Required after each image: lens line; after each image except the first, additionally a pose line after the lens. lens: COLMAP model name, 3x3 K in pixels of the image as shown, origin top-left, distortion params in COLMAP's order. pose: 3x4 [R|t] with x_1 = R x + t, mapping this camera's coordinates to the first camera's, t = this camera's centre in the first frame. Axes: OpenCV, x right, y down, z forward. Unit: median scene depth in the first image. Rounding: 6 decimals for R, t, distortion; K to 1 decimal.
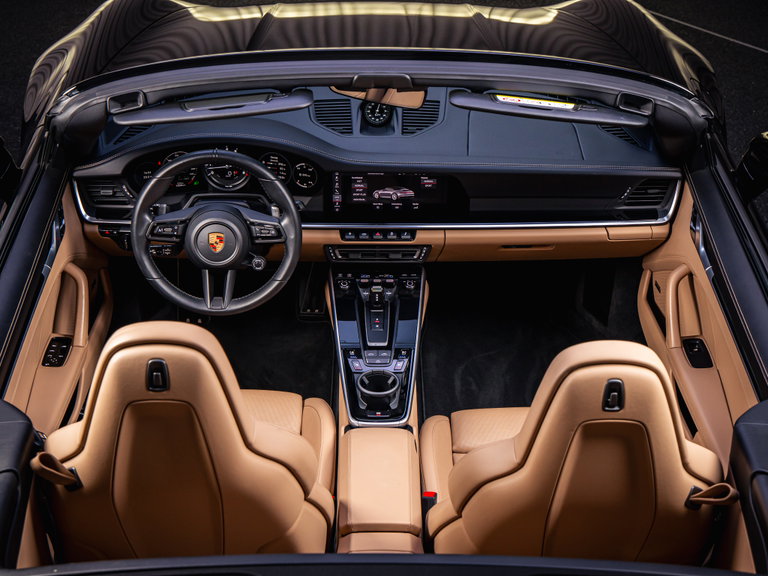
lens RADIAL K [[1514.0, 0, 384.0], [0, 1514.0, 288.0], [0, 0, 1]] dist [0.421907, -0.114331]
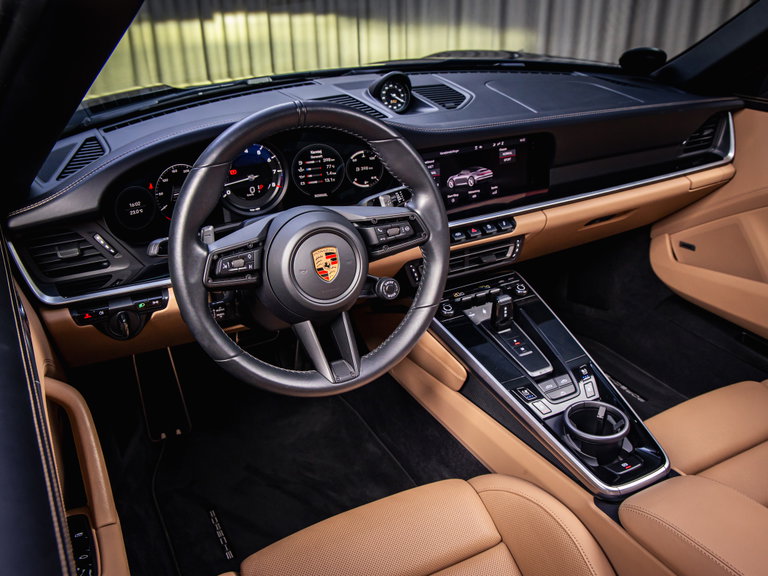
lens RADIAL K [[737.9, 0, 404.4], [0, 737.9, 287.6], [0, 0, 1]] dist [-0.006648, 0.007091]
pose [[0.876831, -0.222789, 0.426066, -0.191375], [0.268718, 0.961919, -0.050028, -0.000112], [-0.398695, 0.158358, 0.903308, 0.694013]]
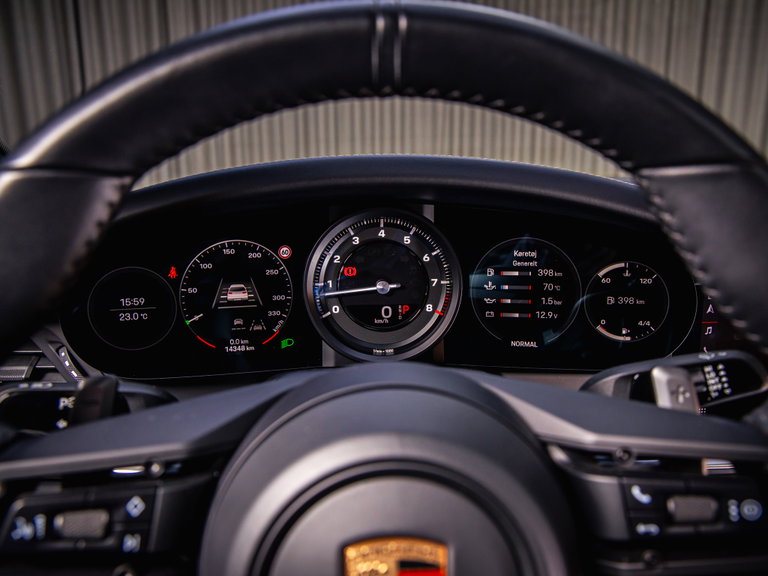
lens RADIAL K [[621.4, 0, 384.0], [0, 621.4, 288.0], [0, 0, 1]] dist [-0.073590, 0.000739]
pose [[0.999300, -0.016668, 0.033497, -0.107050], [0.026362, 0.948979, -0.314237, -0.037346], [-0.026550, 0.314900, 0.948754, 0.874312]]
